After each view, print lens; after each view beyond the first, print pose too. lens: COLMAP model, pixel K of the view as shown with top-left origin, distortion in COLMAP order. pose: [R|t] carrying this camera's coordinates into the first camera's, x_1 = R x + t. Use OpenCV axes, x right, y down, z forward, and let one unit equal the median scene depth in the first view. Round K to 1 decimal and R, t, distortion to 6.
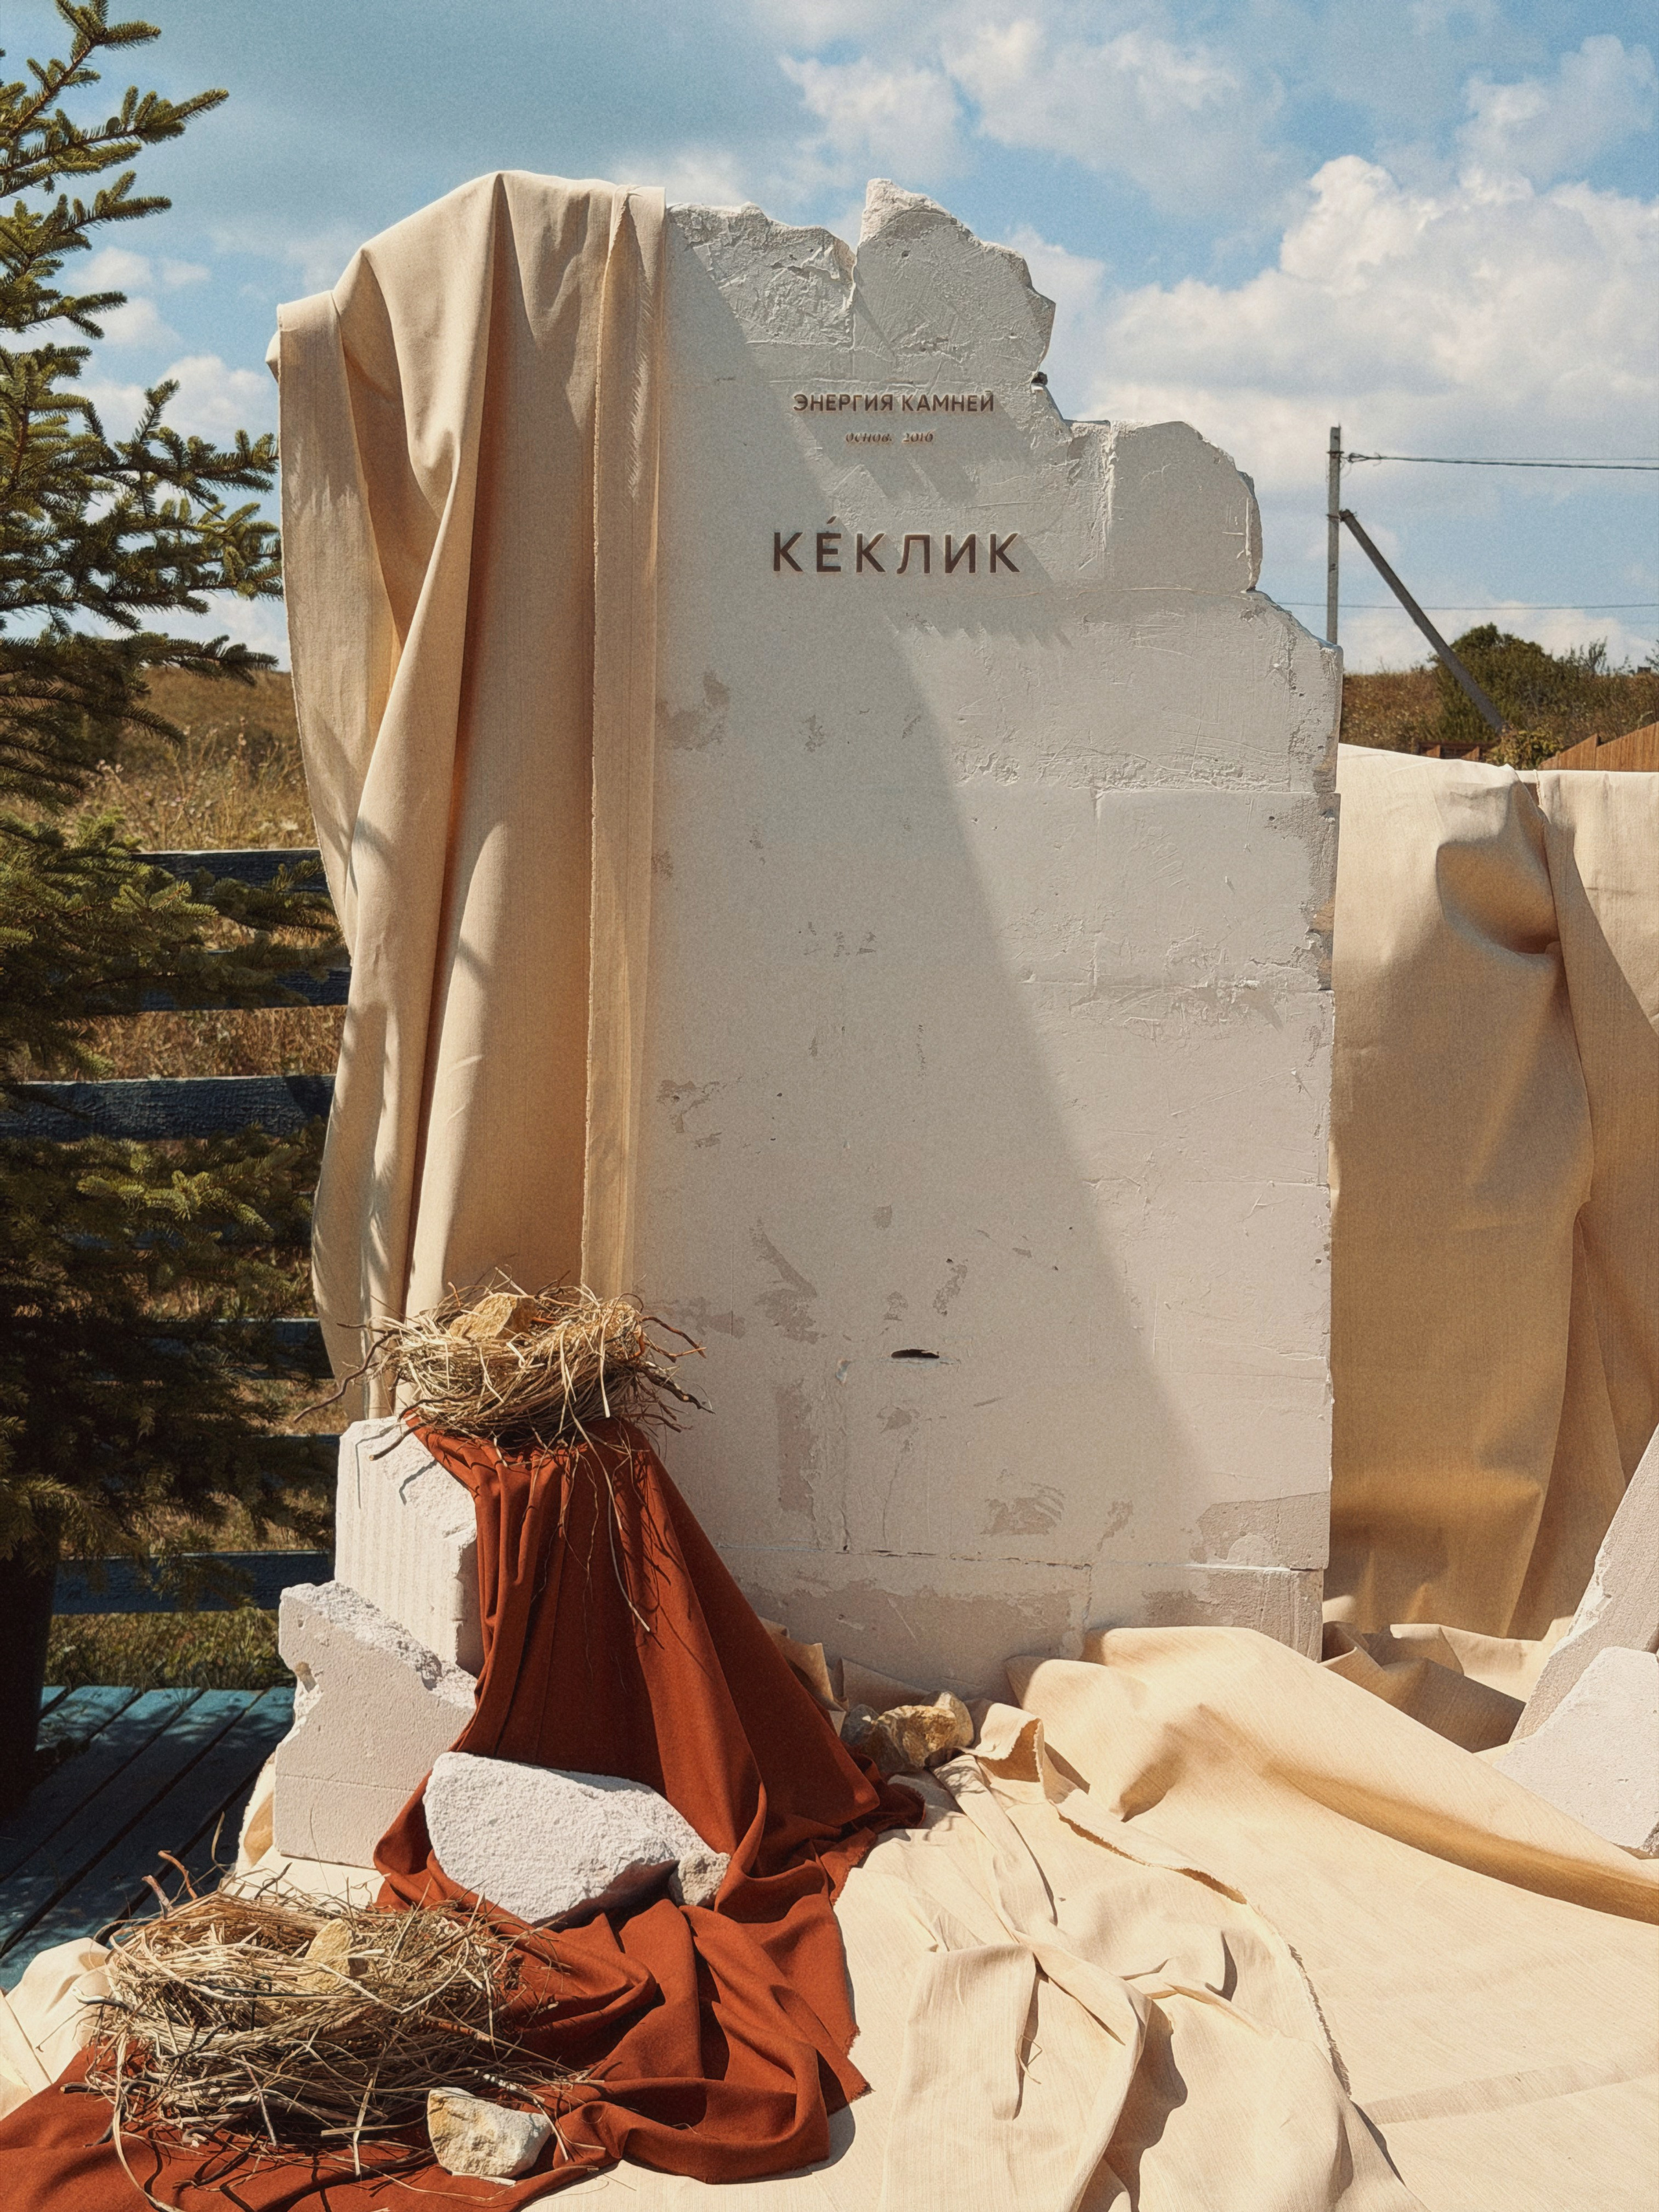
lens RADIAL K [[3057.2, 0, 836.5], [0, 3057.2, 1138.1], [0, 0, 1]] dist [0.120230, 0.000000]
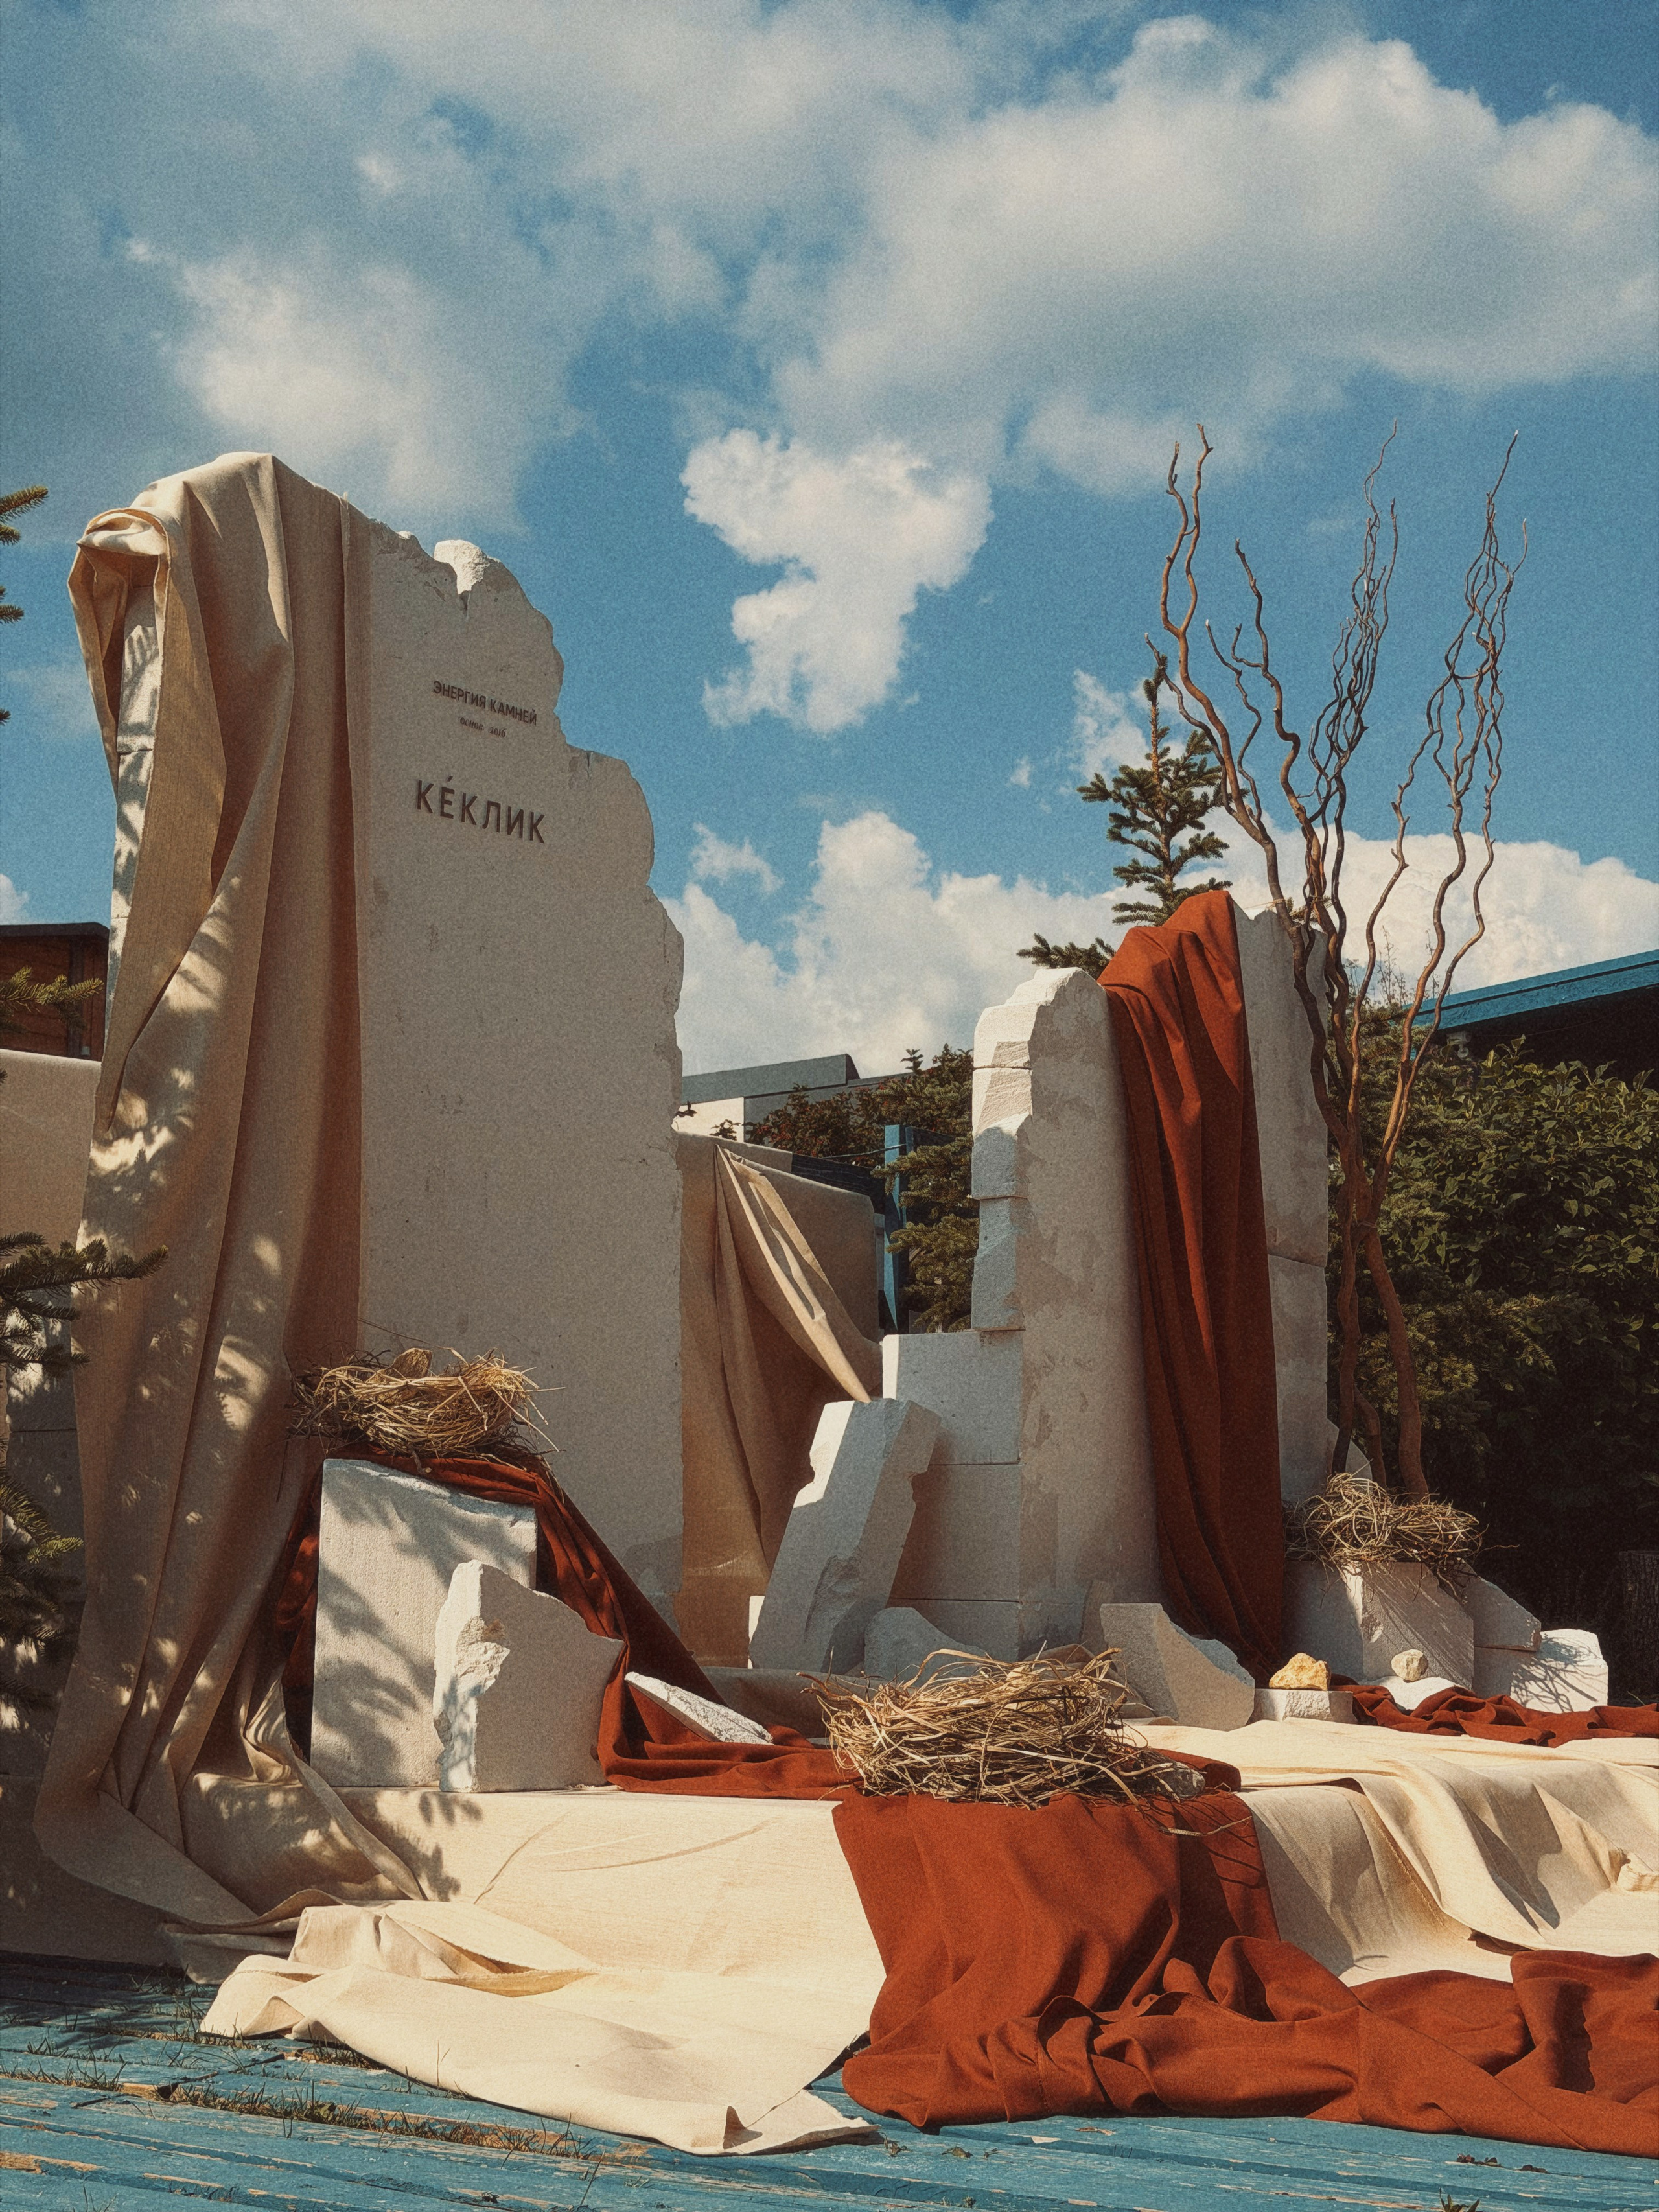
lens RADIAL K [[3057.2, 0, 833.6], [0, 3057.2, 1120.6], [0, 0, 1]] dist [0.120230, 0.000000]
pose [[0.515074, 0.096338, 0.851714, -1.002721], [0.077766, 0.984313, -0.158365, 0.157404], [-0.853610, 0.147804, 0.499503, 0.236314]]
